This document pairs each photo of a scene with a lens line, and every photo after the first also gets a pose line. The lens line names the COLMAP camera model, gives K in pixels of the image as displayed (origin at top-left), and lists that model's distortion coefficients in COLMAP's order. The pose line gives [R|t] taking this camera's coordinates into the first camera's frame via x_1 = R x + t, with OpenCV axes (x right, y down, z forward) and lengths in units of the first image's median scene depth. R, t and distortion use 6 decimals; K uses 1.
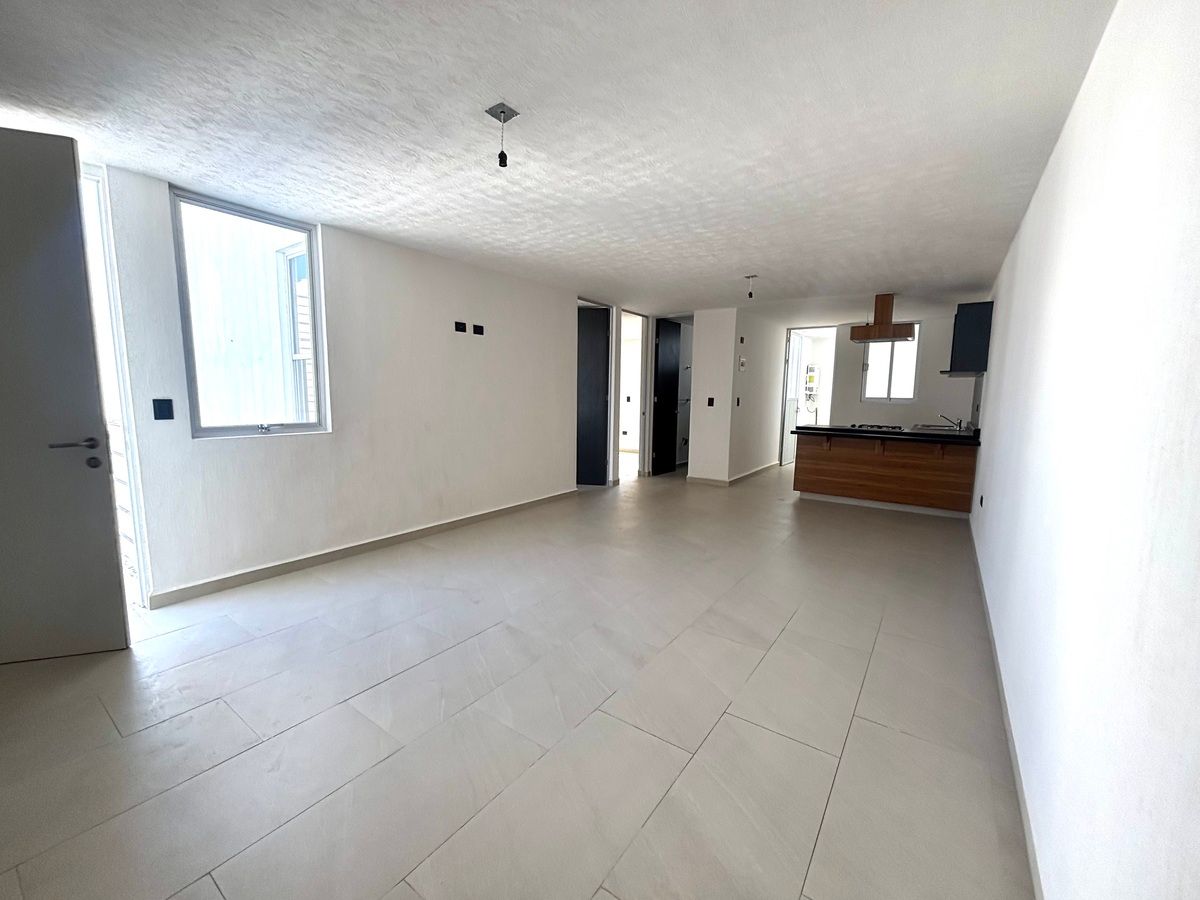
lens RADIAL K [[483.6, 0, 600.0], [0, 483.6, 450.0], [0, 0, 1]] dist [0.001208, -0.000076]
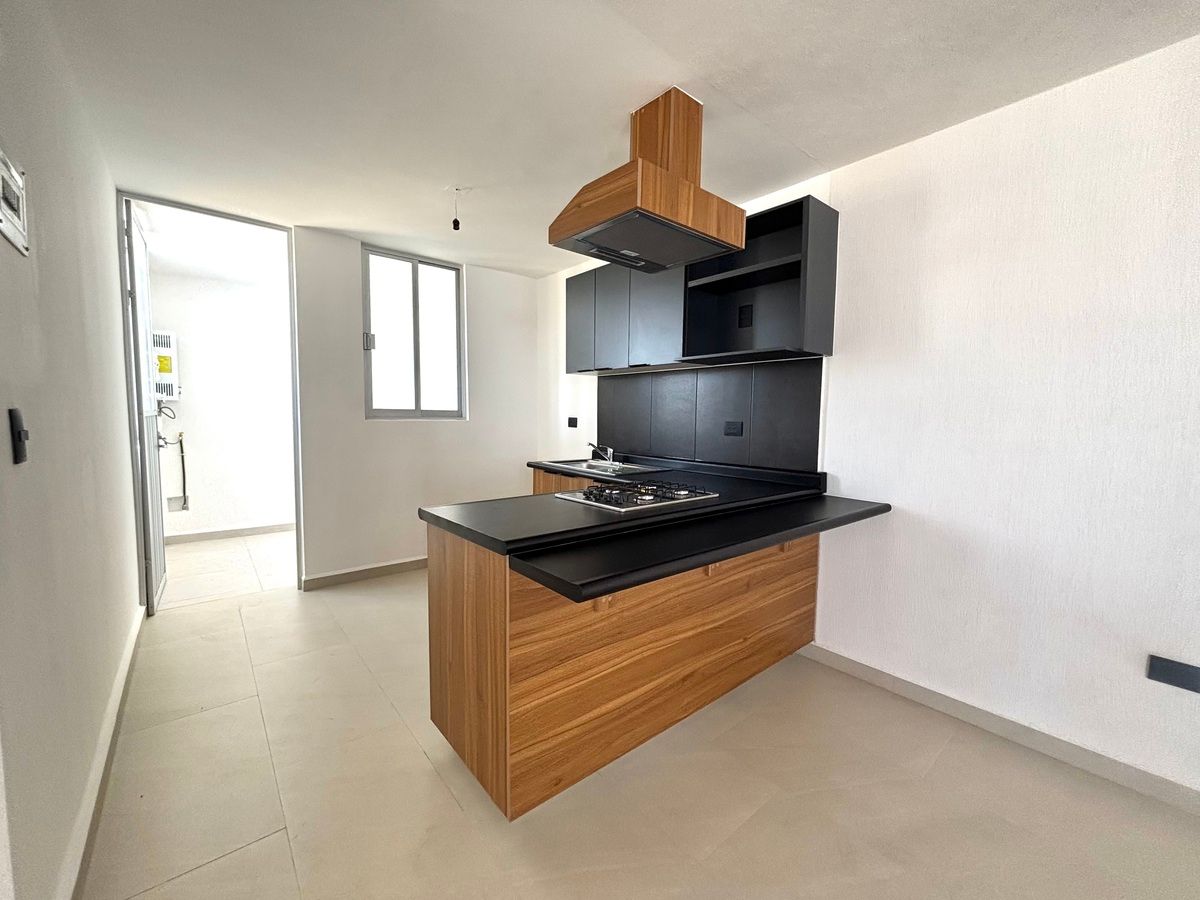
lens RADIAL K [[483.6, 0, 600.0], [0, 483.6, 450.0], [0, 0, 1]] dist [0.001208, -0.000076]
pose [[0.250157, -0.076178, 0.965204, 0.230836], [0.104216, 0.993227, 0.051379, -0.103426], [-0.962580, 0.087737, 0.256401, 0.982941]]
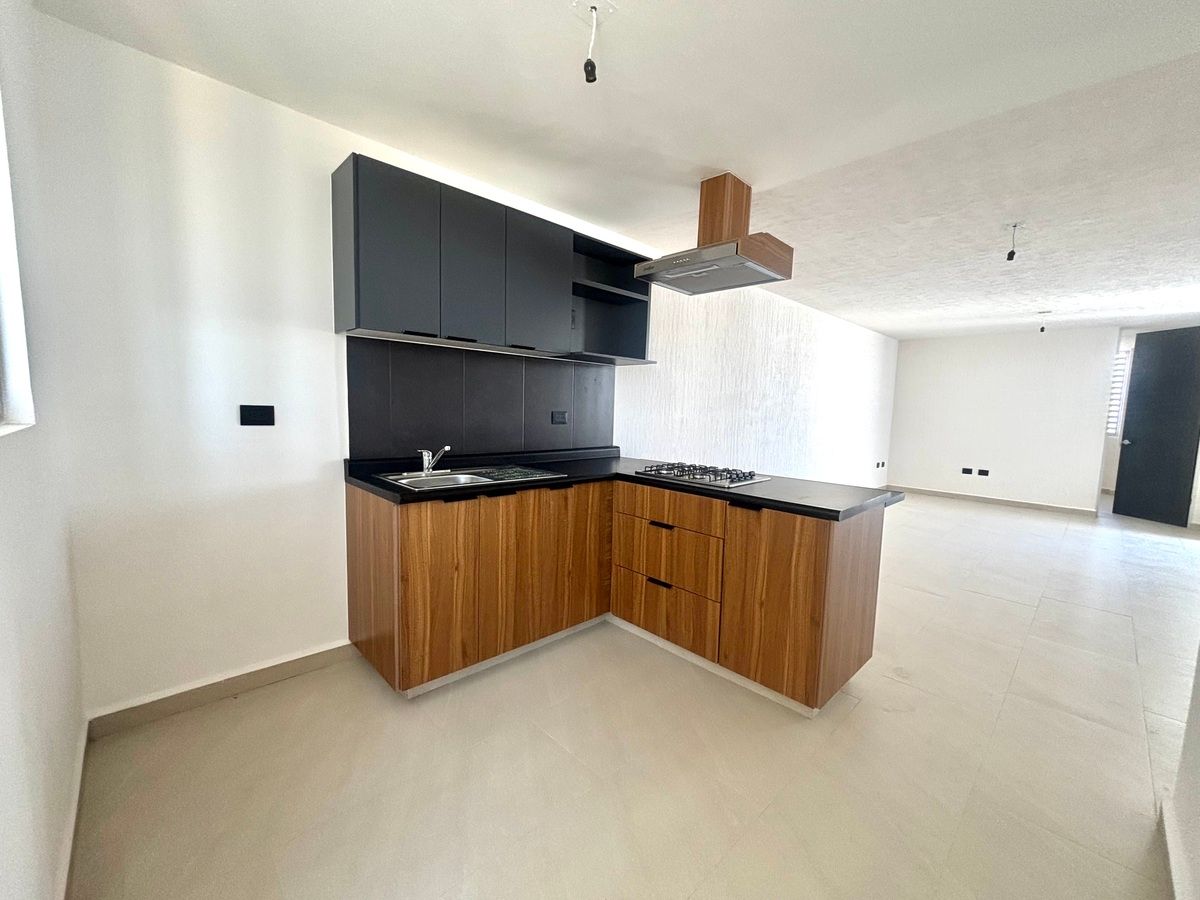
lens RADIAL K [[483.6, 0, 600.0], [0, 483.6, 450.0], [0, 0, 1]] dist [0.001208, -0.000076]
pose [[-0.981726, -0.055854, 0.181916, 0.613116], [-0.016510, 0.977351, 0.210980, -0.168224], [-0.189580, 0.204122, -0.960413, 1.520321]]
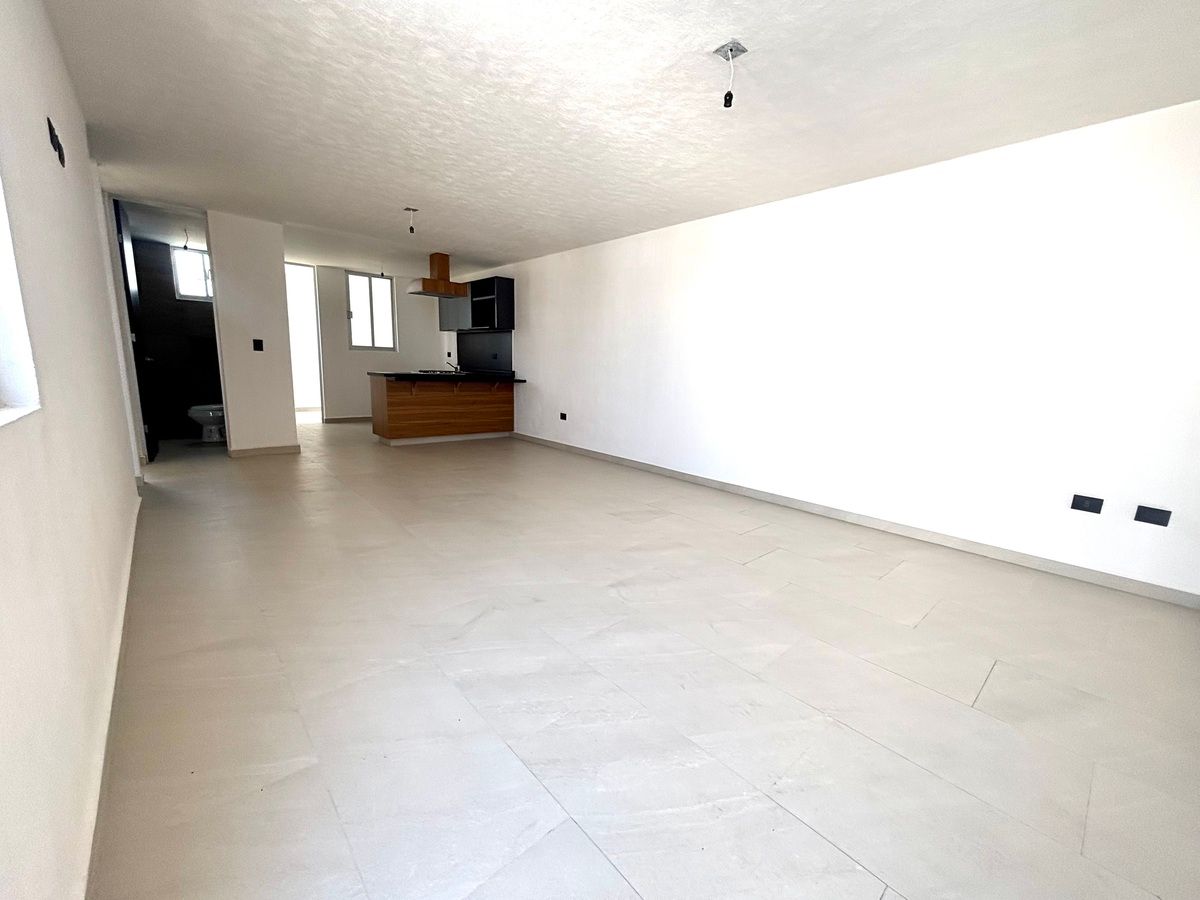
lens RADIAL K [[483.6, 0, 600.0], [0, 483.6, 450.0], [0, 0, 1]] dist [0.001208, -0.000076]
pose [[0.218636, -0.175369, 0.959919, -0.507100], [0.083783, 0.983459, 0.160587, -0.018737], [-0.972203, 0.045315, 0.229713, 0.391707]]
